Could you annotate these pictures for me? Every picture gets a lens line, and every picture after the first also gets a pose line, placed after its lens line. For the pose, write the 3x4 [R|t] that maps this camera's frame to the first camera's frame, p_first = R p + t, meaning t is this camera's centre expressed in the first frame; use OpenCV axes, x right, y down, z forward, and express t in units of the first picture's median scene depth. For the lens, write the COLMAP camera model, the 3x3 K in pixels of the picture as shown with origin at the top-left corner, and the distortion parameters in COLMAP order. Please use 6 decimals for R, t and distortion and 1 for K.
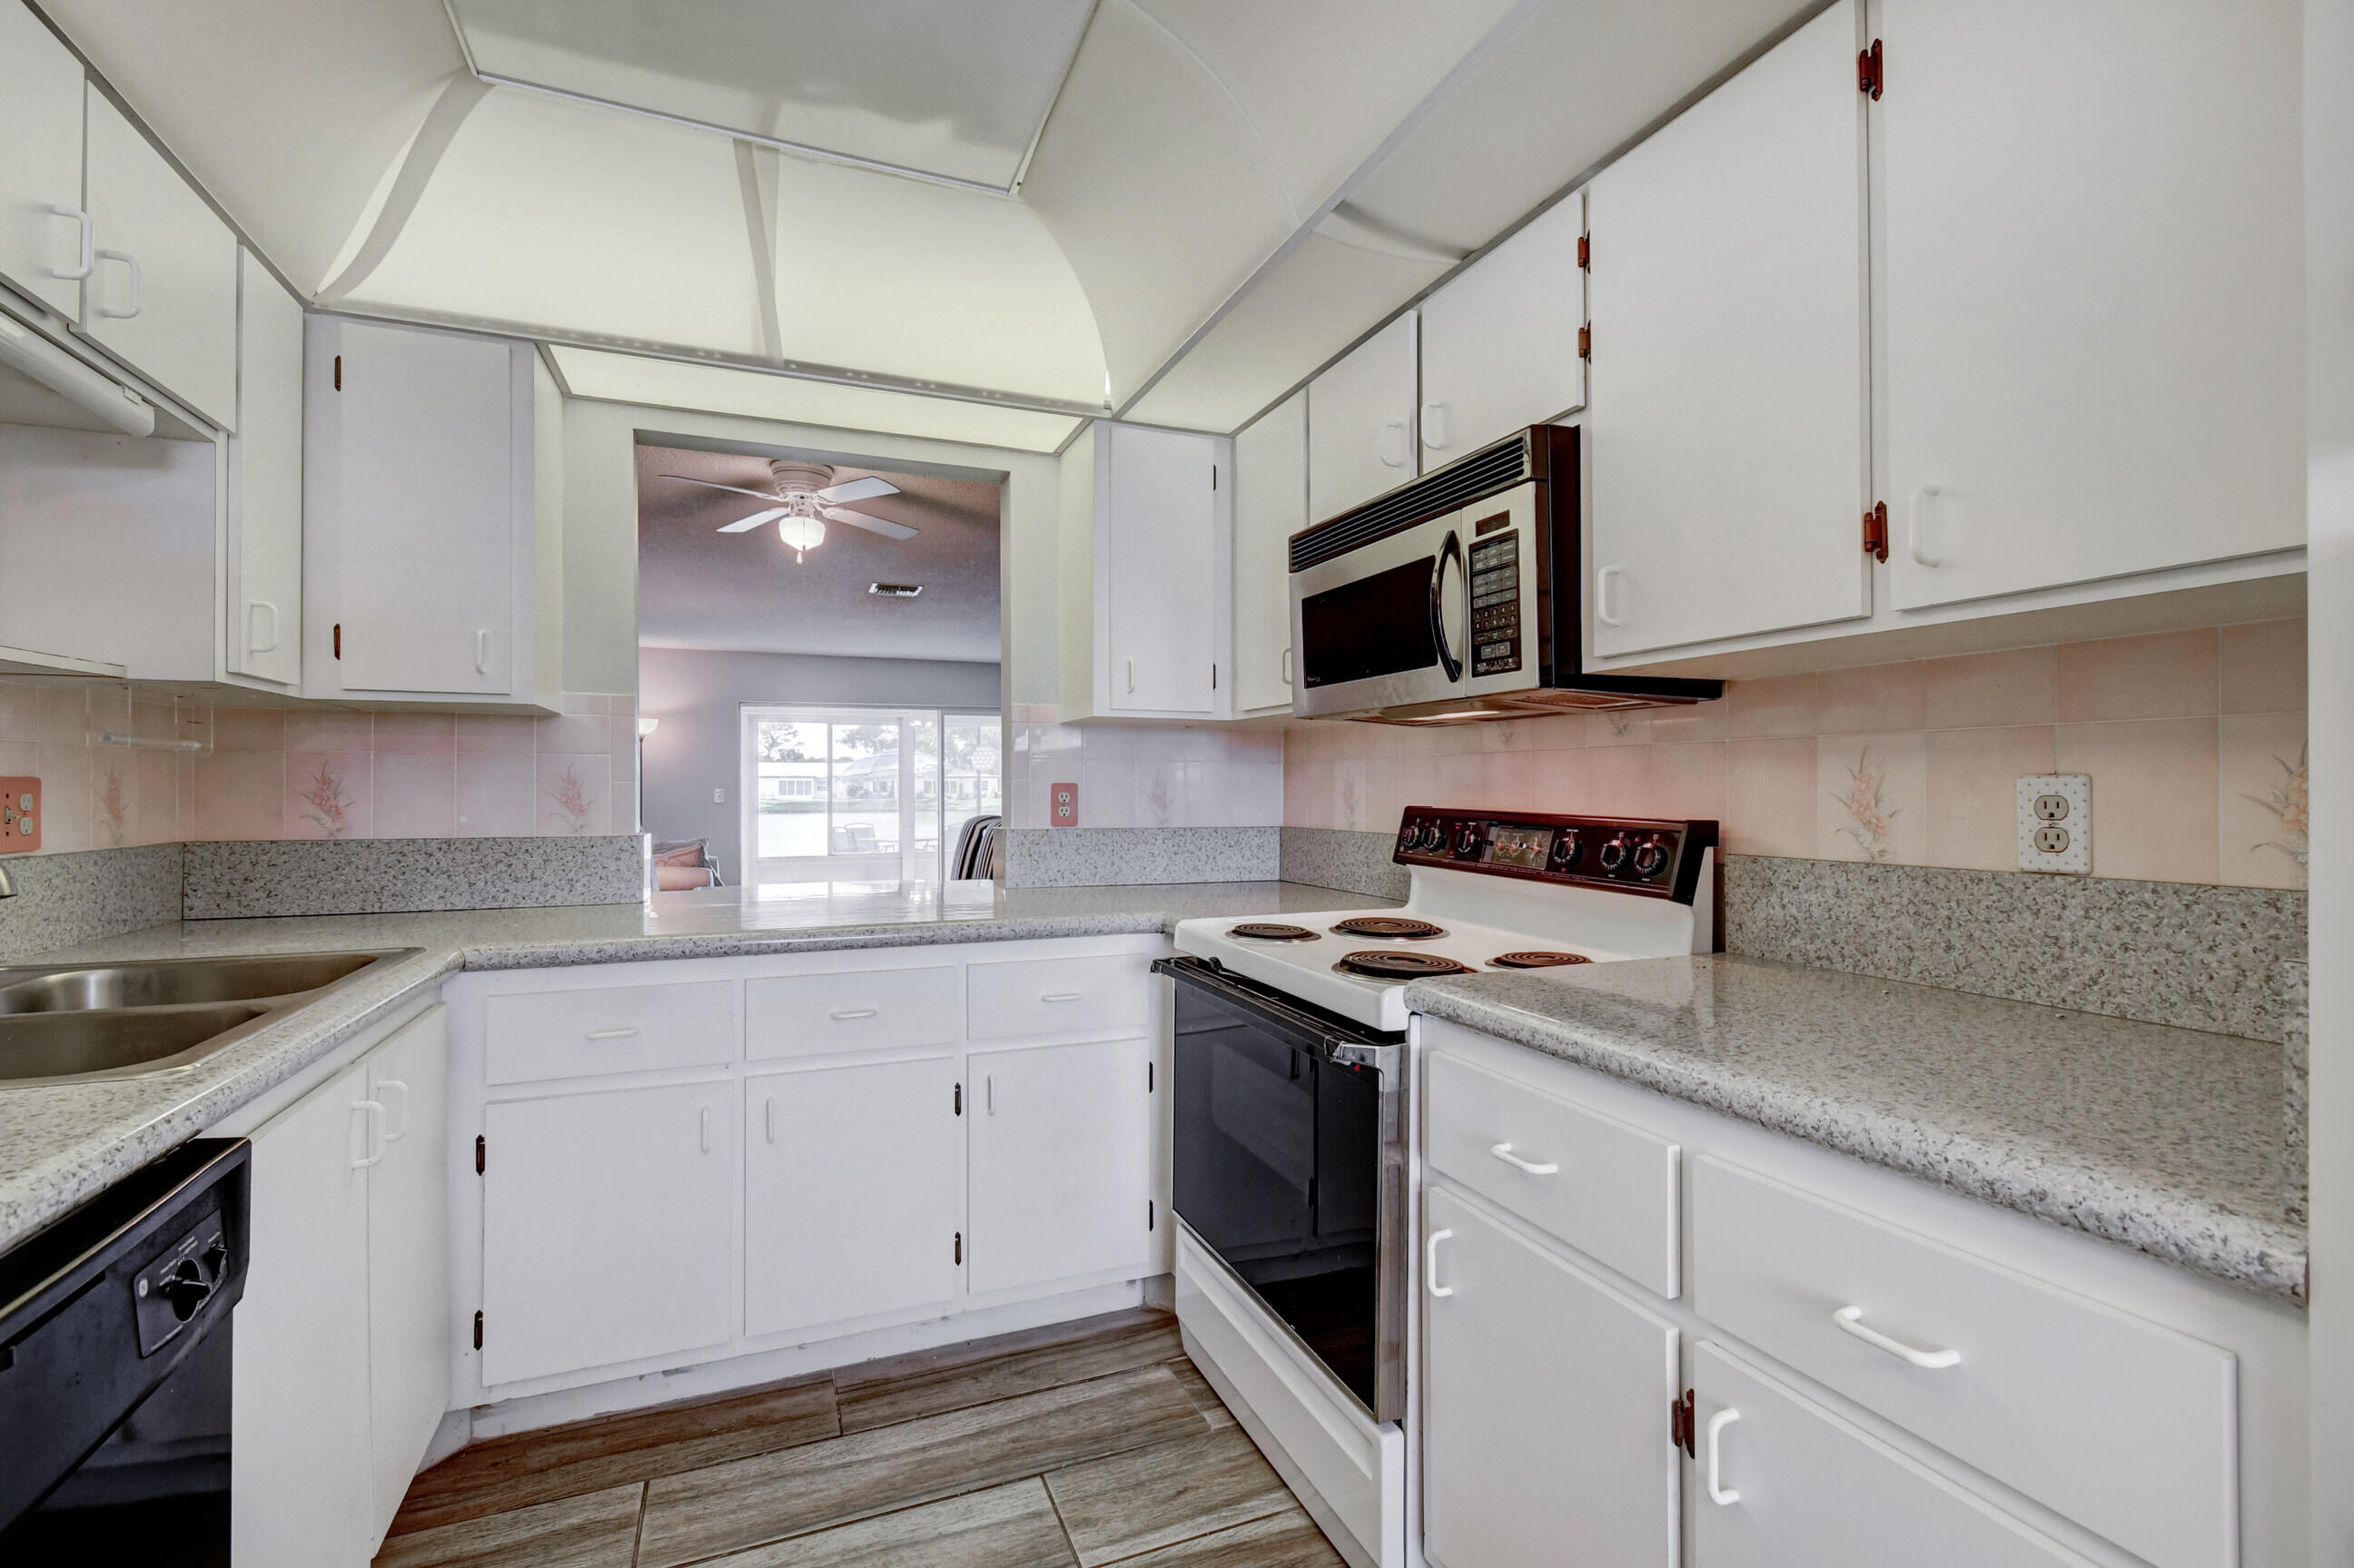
lens RADIAL K [[1027.1, 0, 1164.7], [0, 1027.1, 785.2], [0, 0, 1]] dist [0.003339, -0.000193]
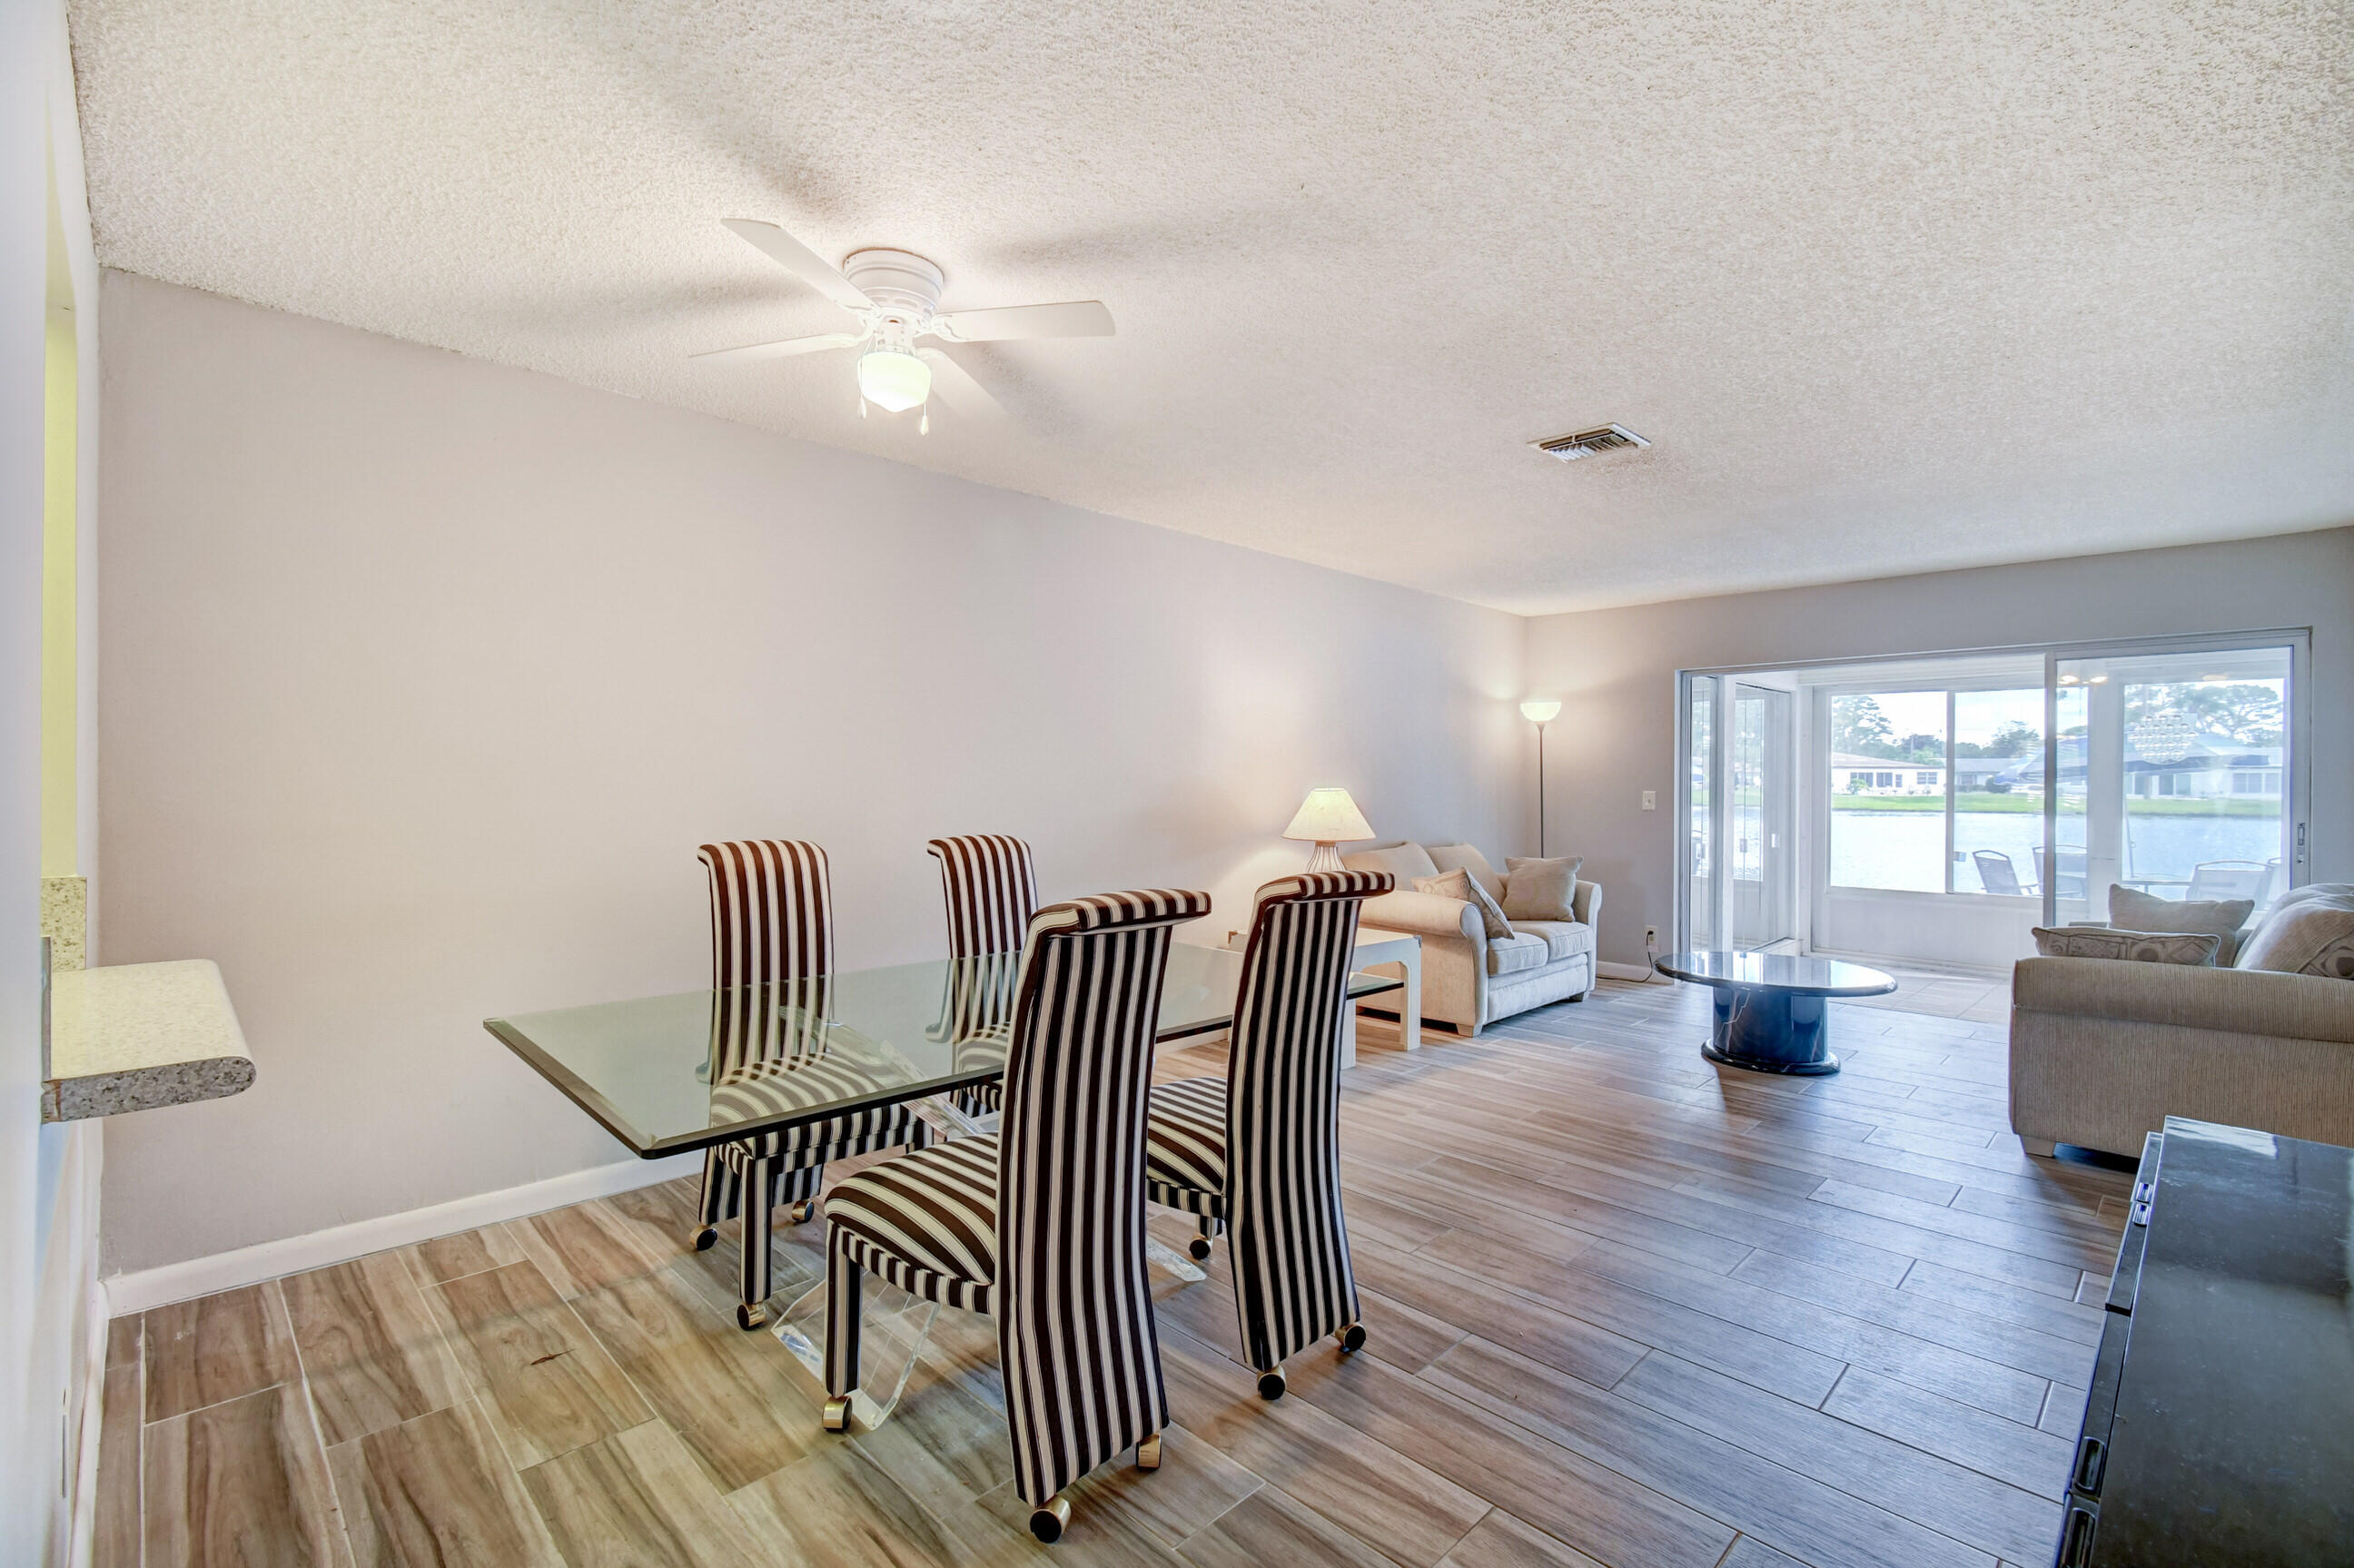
lens RADIAL K [[1033.1, 0, 1169.9], [0, 1033.1, 783.4], [0, 0, 1]] dist [0.010160, -0.008541]
pose [[0.380742, 0.004263, -0.924671, 0.087269], [-0.000180, 0.999990, 0.004537, -0.004168], [0.924681, -0.001561, 0.380739, 0.288439]]
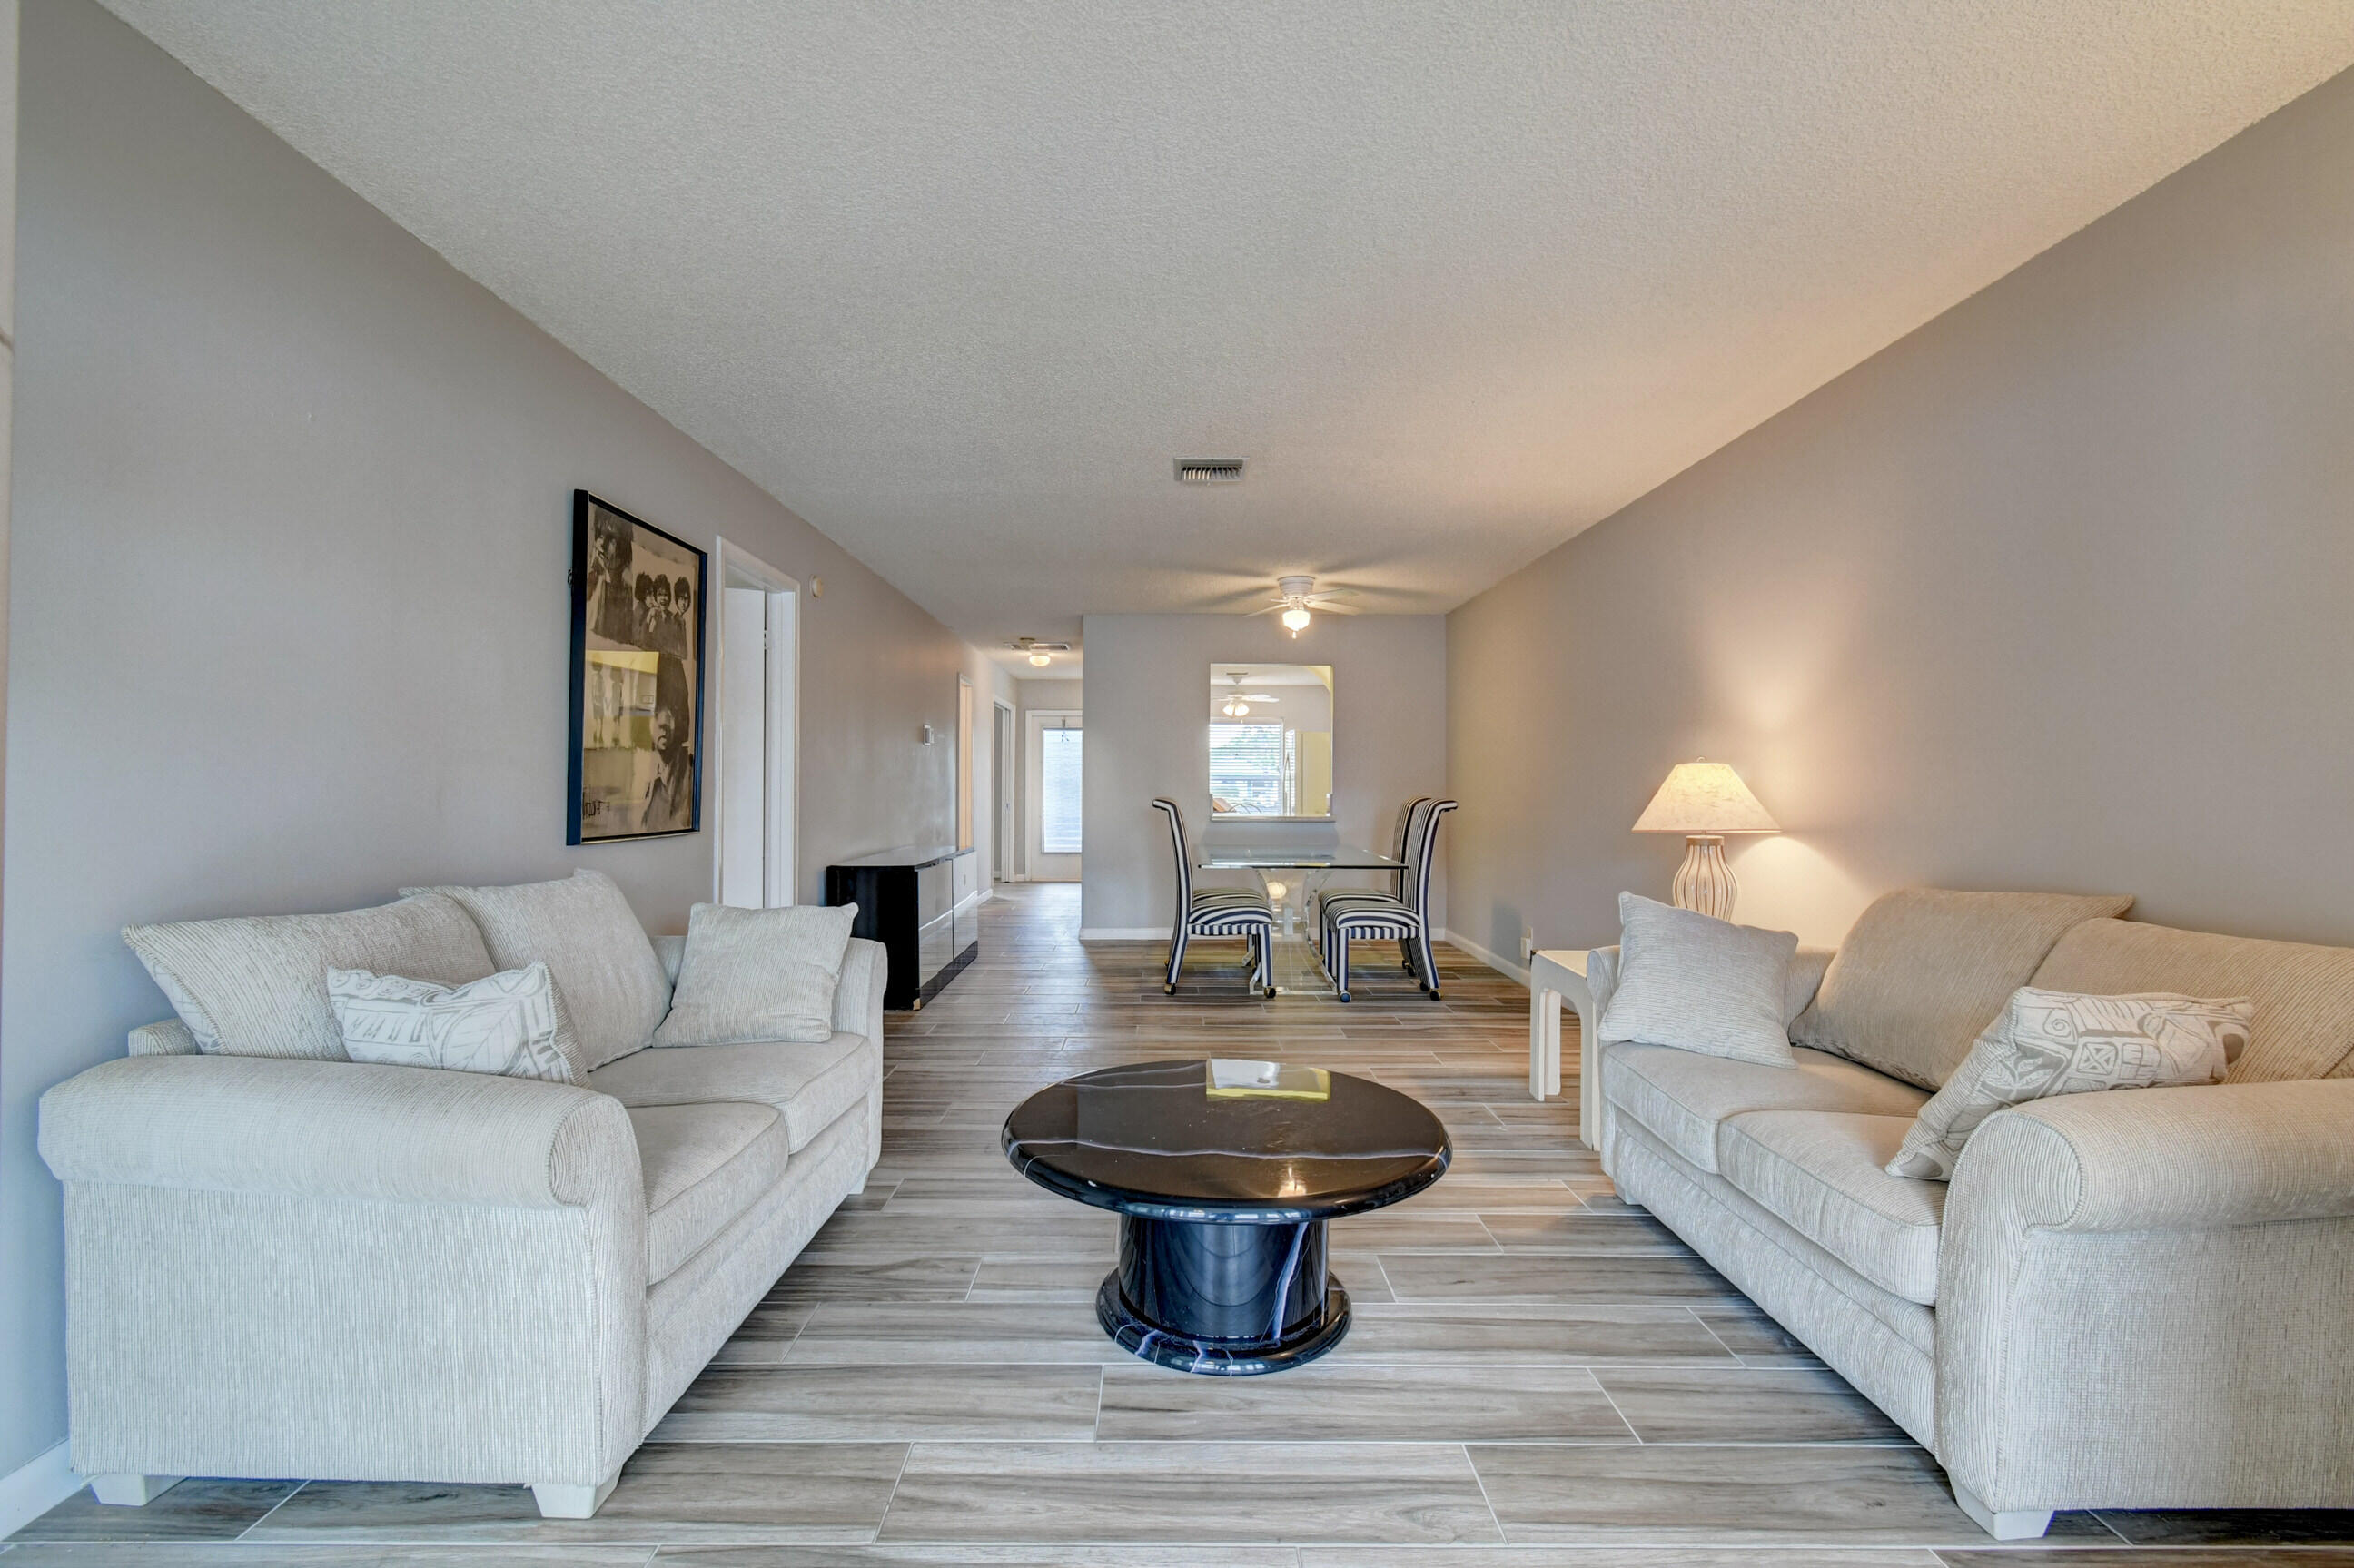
lens RADIAL K [[1027.1, 0, 1164.7], [0, 1027.1, 785.2], [0, 0, 1]] dist [0.003339, -0.000193]
pose [[-0.927558, -0.004768, 0.373649, -0.241199], [-0.008219, 0.999937, -0.007643, 0.009204], [-0.373589, -0.010160, -0.927539, 0.814315]]
